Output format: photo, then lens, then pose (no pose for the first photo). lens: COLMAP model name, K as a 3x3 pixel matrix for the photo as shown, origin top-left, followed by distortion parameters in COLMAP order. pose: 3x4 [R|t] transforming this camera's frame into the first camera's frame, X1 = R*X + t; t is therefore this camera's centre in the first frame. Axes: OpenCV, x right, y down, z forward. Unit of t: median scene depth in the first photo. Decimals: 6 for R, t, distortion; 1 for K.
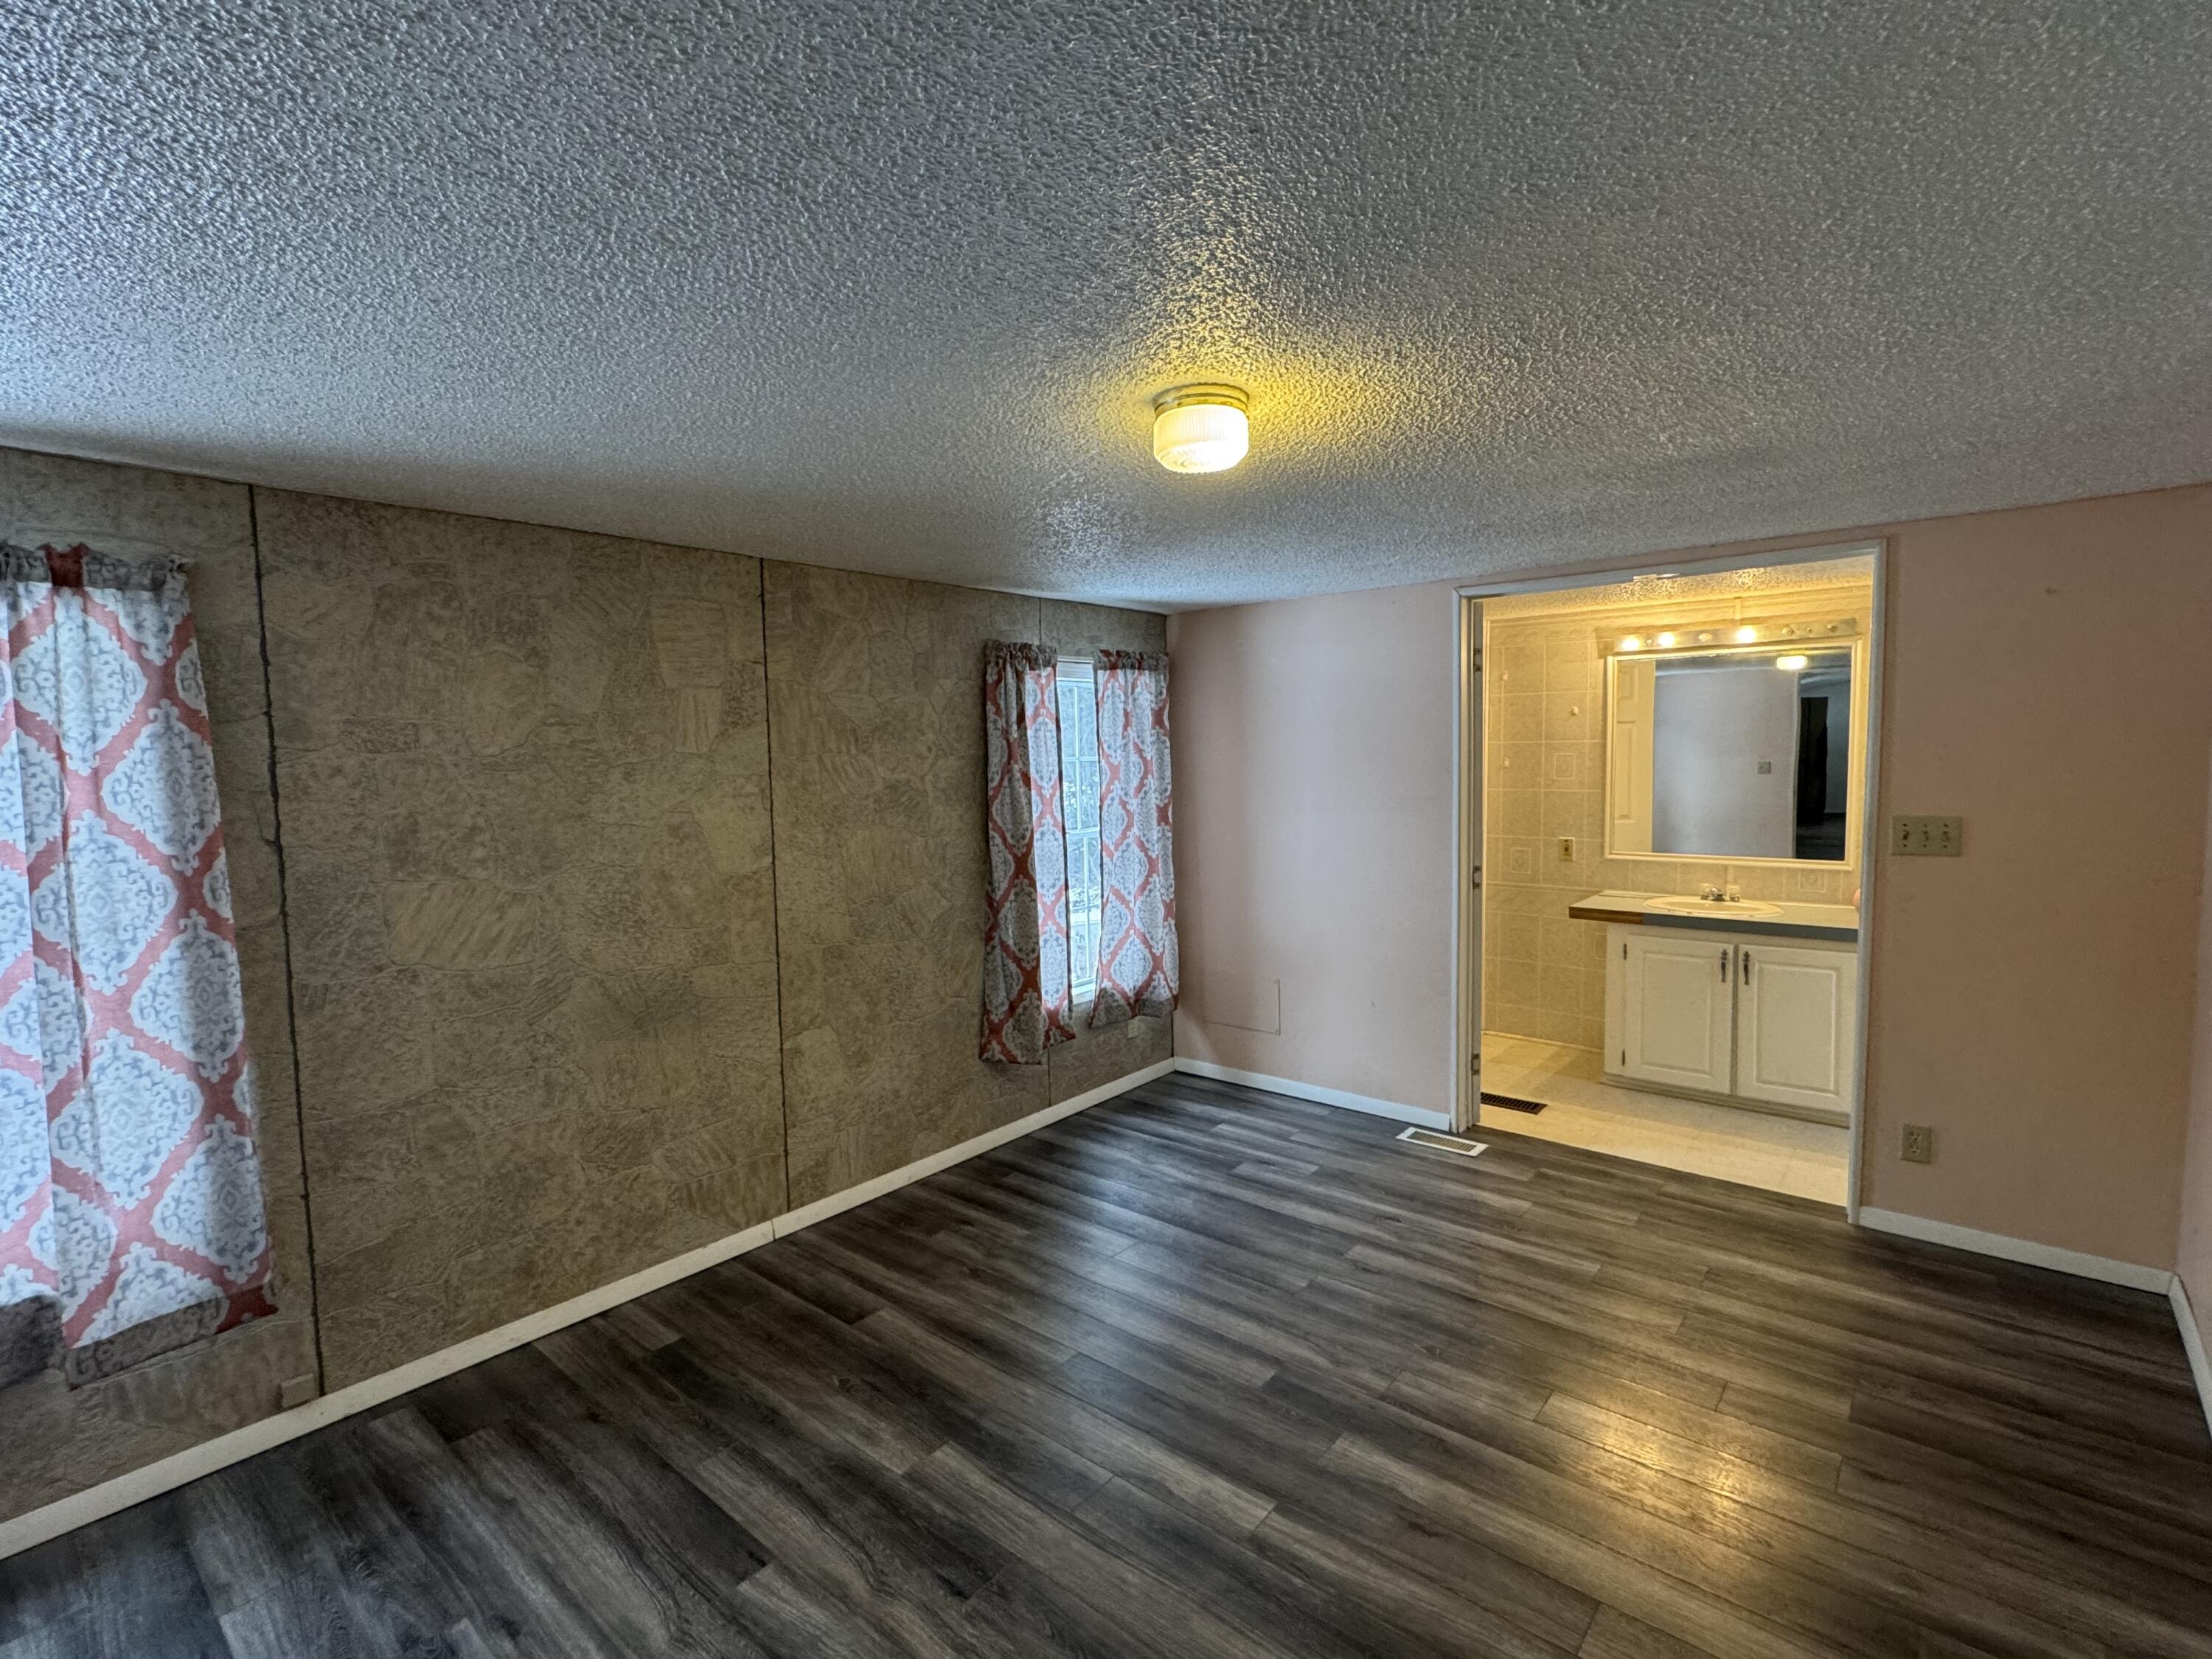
lens RADIAL K [[1028.6, 0, 1105.9], [0, 1028.6, 828.8], [0, 0, 1]] dist [-0.000999, -0.000364]
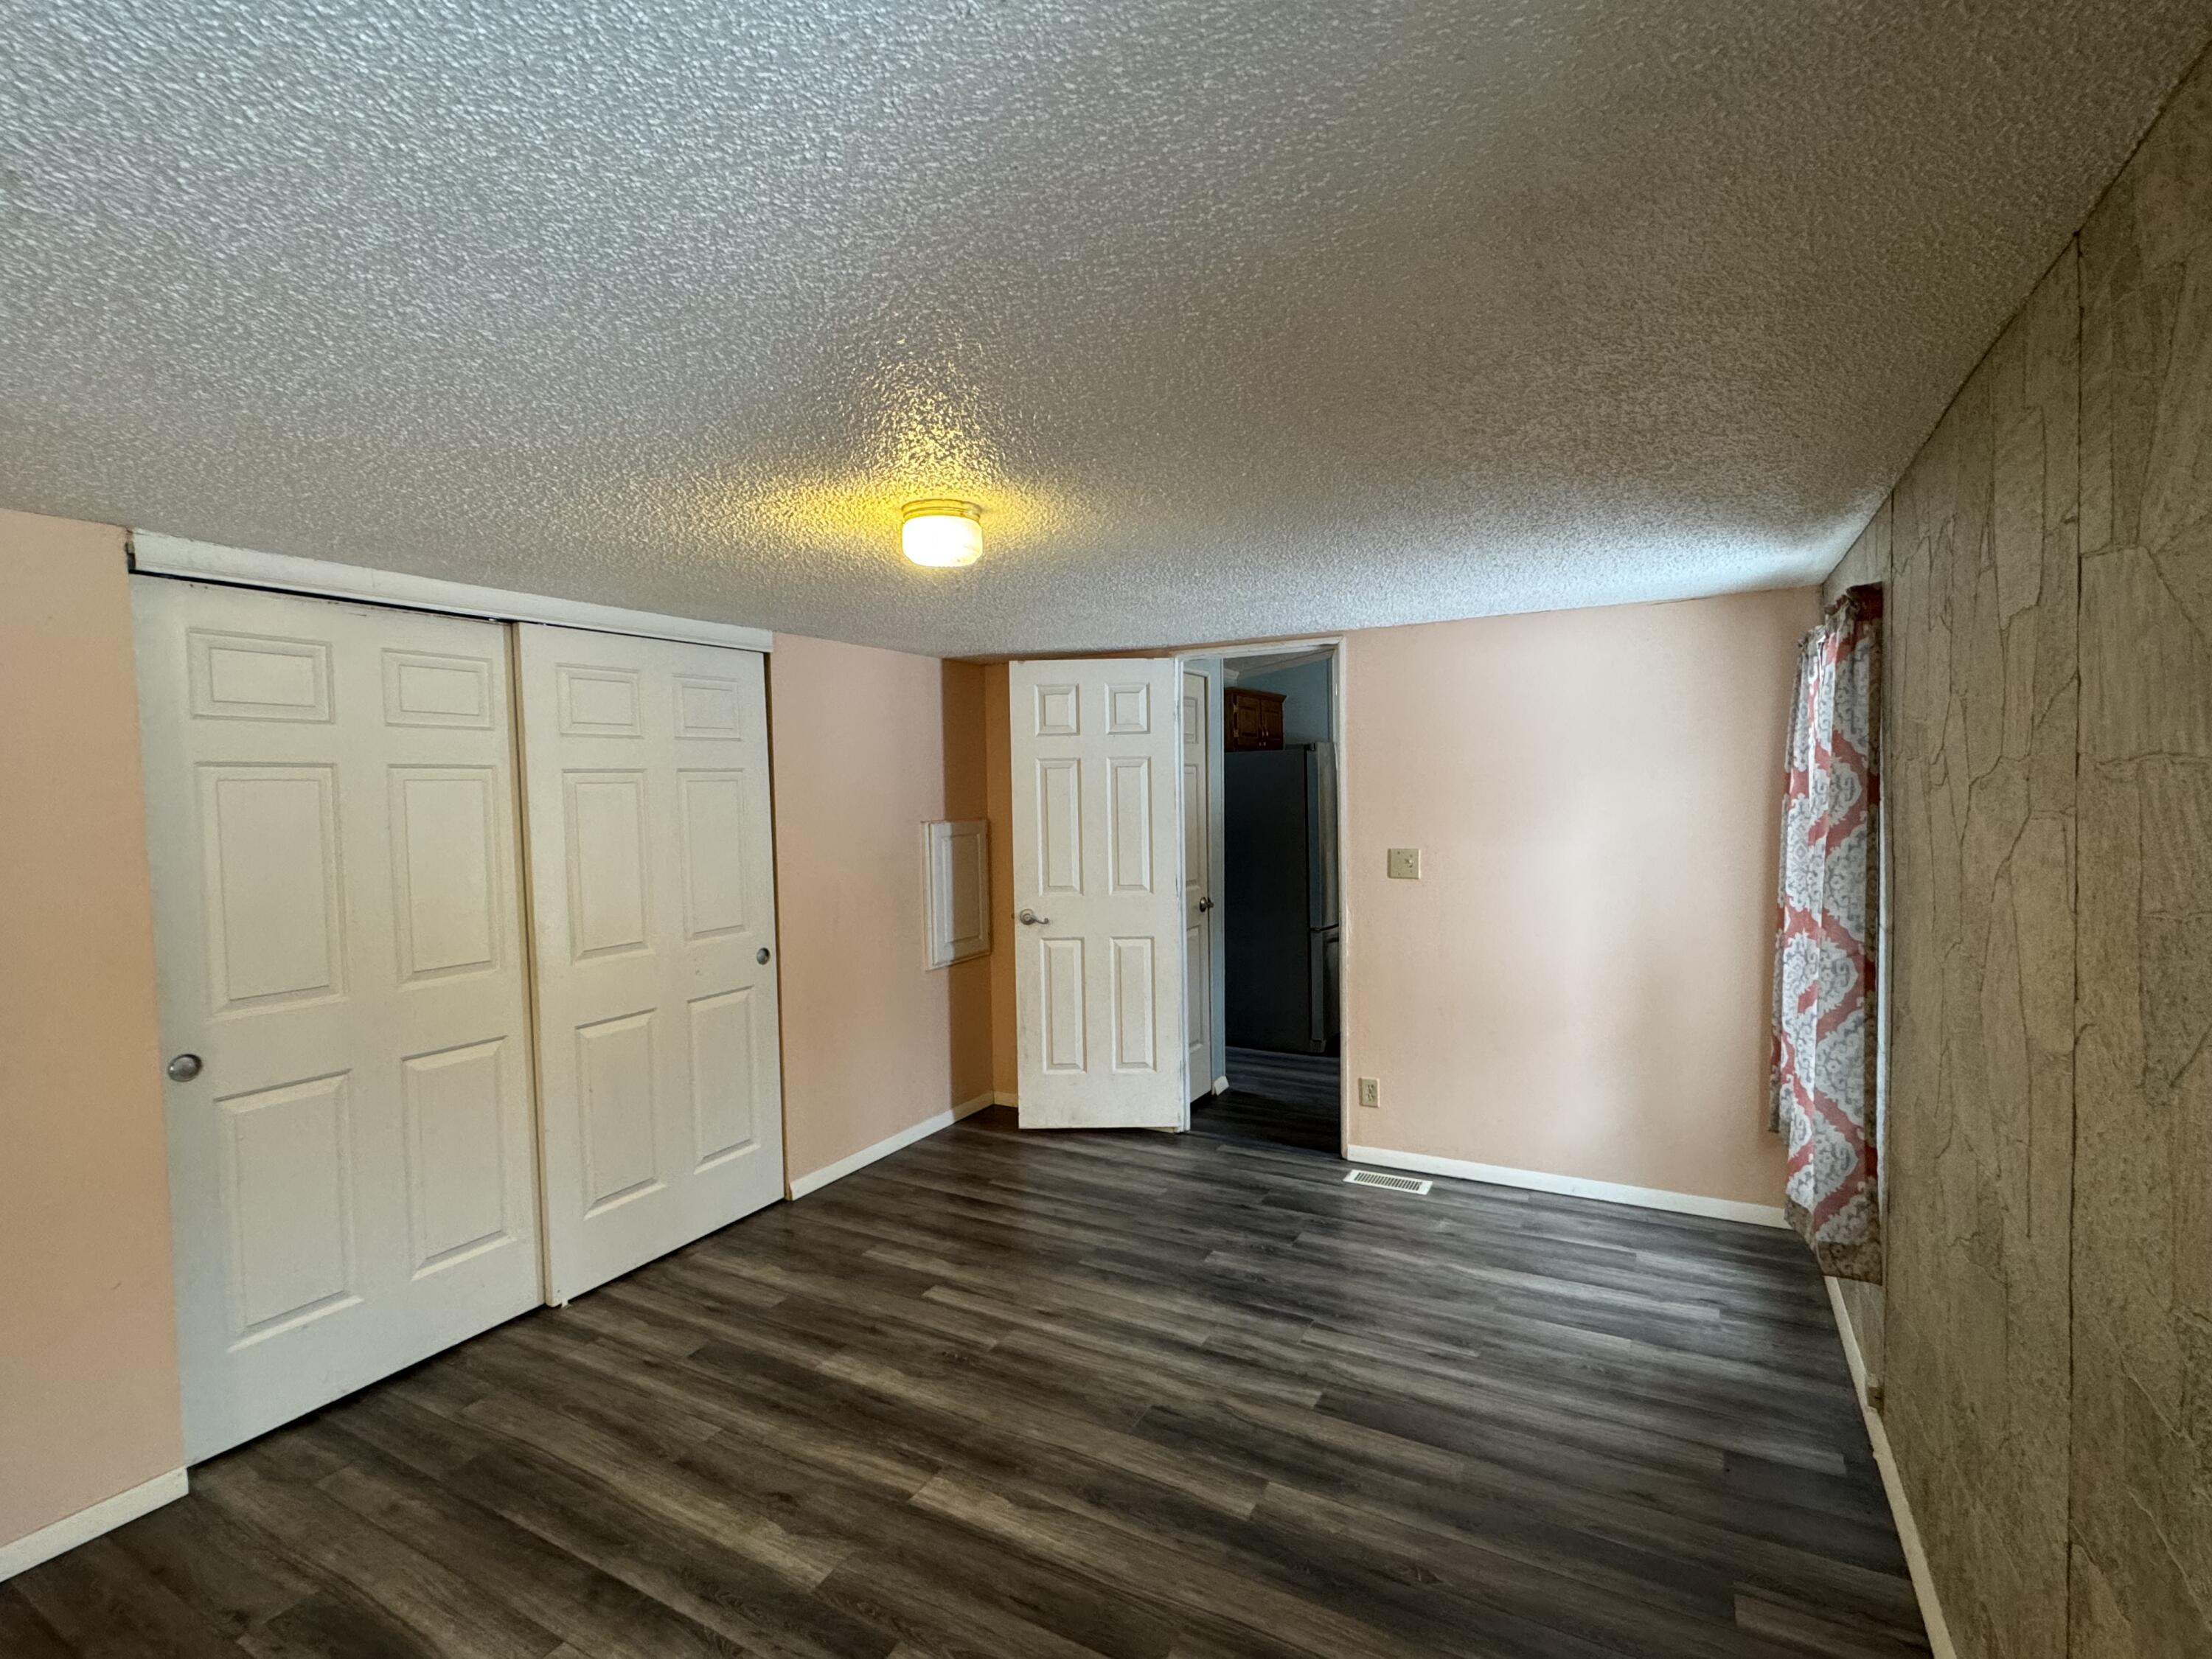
lens RADIAL K [[1028.6, 0, 1104.5], [0, 1028.6, 822.3], [0, 0, 1]] dist [-0.000999, -0.000364]
pose [[-0.978868, 0.048328, -0.198698, 0.146076], [0.024935, 0.992630, 0.118590, -0.169469], [0.202965, 0.111130, -0.972859, 2.011241]]
